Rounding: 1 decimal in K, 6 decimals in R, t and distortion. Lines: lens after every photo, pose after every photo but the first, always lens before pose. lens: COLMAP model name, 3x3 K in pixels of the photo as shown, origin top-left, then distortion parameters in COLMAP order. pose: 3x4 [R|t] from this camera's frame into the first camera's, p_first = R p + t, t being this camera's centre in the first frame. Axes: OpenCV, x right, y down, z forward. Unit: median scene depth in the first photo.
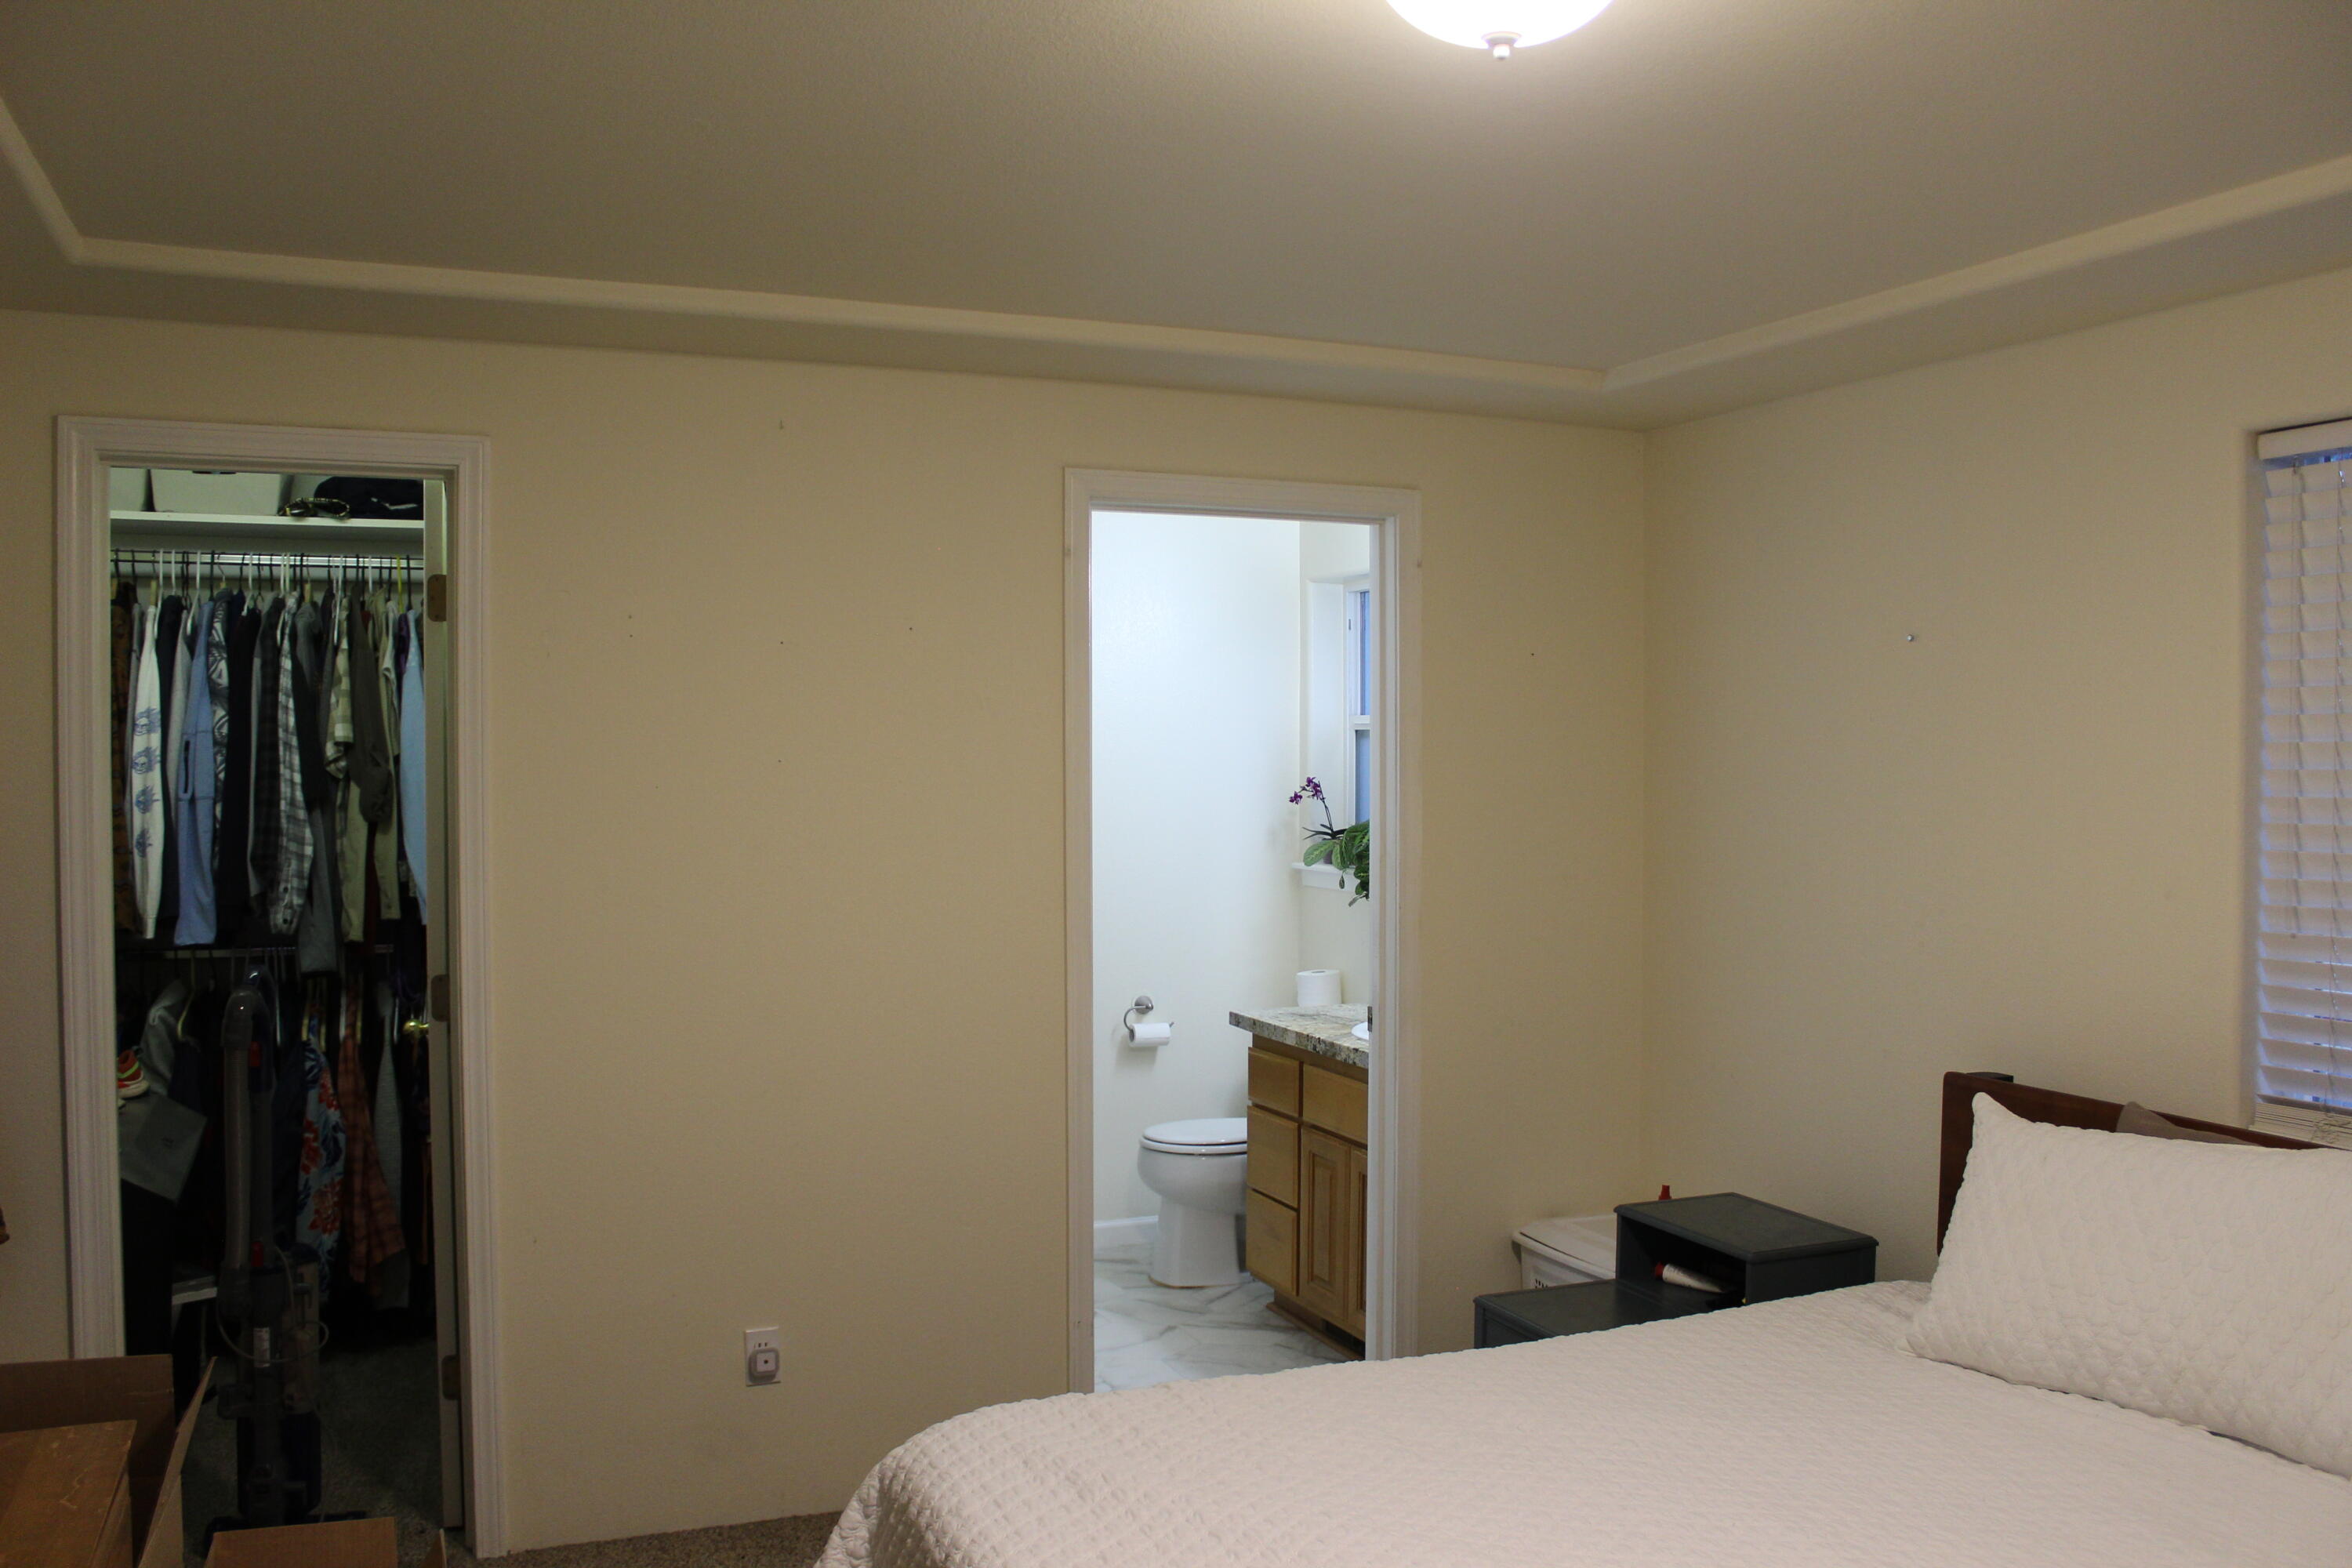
lens RADIAL K [[1980.2, 0, 1176.0], [0, 1980.2, 784.0], [0, 0, 1]] dist [-0.150446, 0.135337]
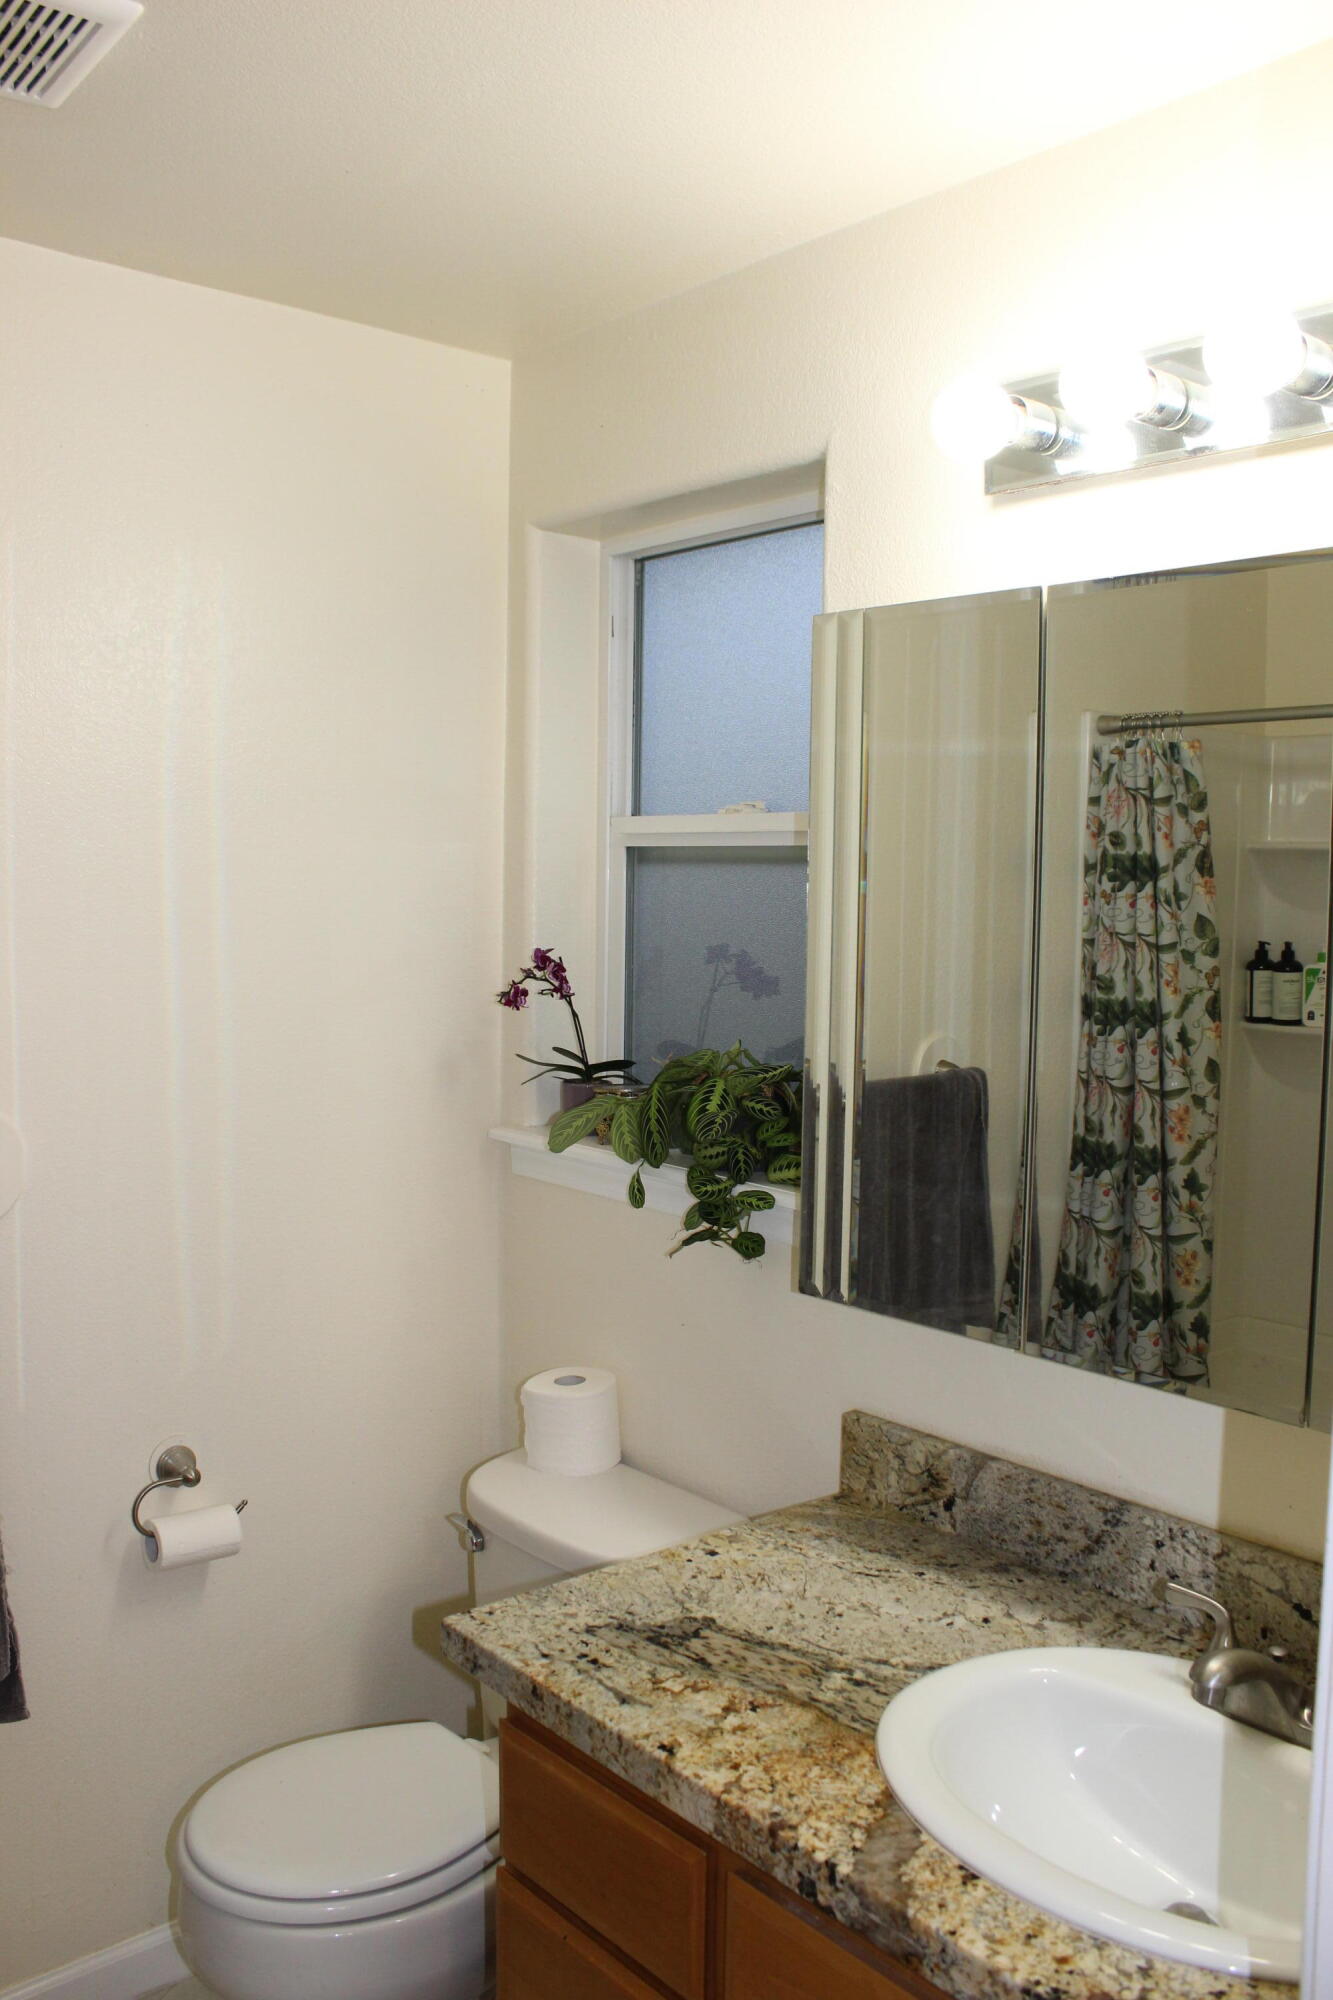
lens RADIAL K [[1683.8, 0, 666.5], [0, 1683.8, 1000.0], [0, 0, 1]] dist [-0.150446, 0.135337]
pose [[0.958956, -0.008794, 0.283419, -0.014815], [-0.005419, 0.998768, 0.049327, -0.011003], [-0.283503, -0.048838, 0.957727, 0.622237]]
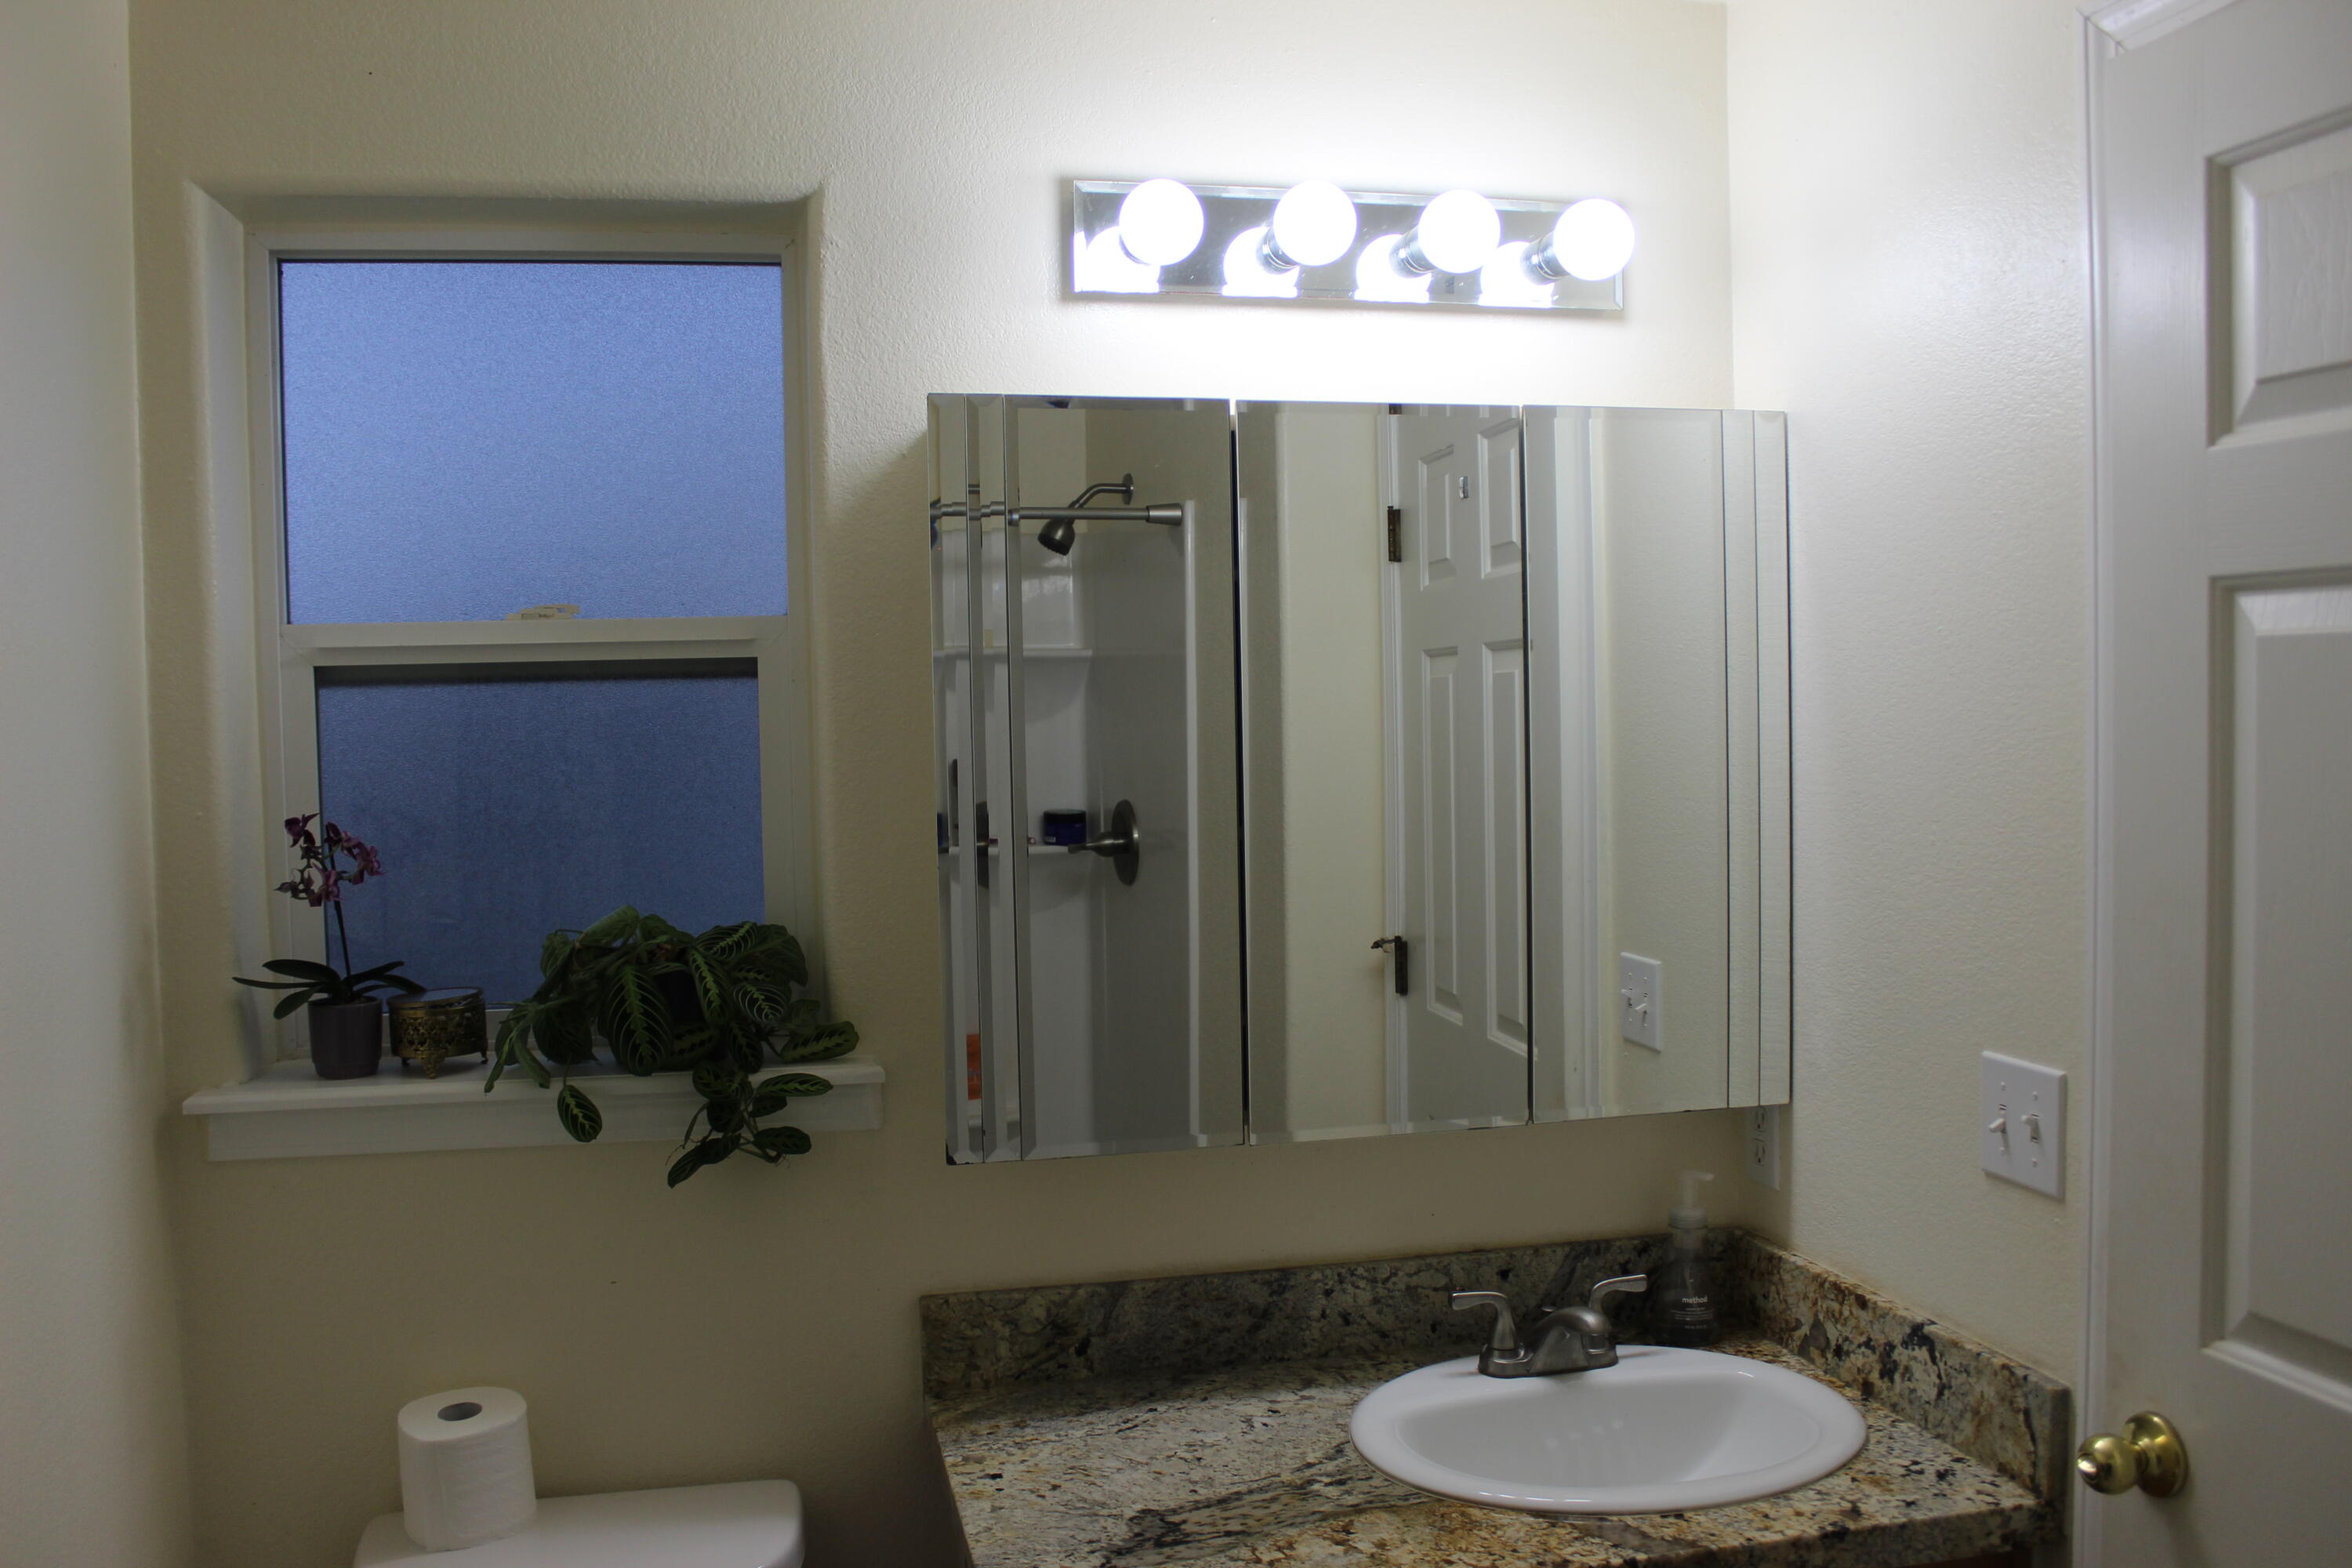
lens RADIAL K [[1980.2, 0, 1176.0], [0, 1980.2, 784.0], [0, 0, 1]] dist [-0.150446, 0.135337]
pose [[0.183295, -0.046721, 0.981947, -0.204670], [0.039375, 0.998417, 0.040155, -0.014854], [-0.982269, 0.031304, 0.184845, 0.810175]]
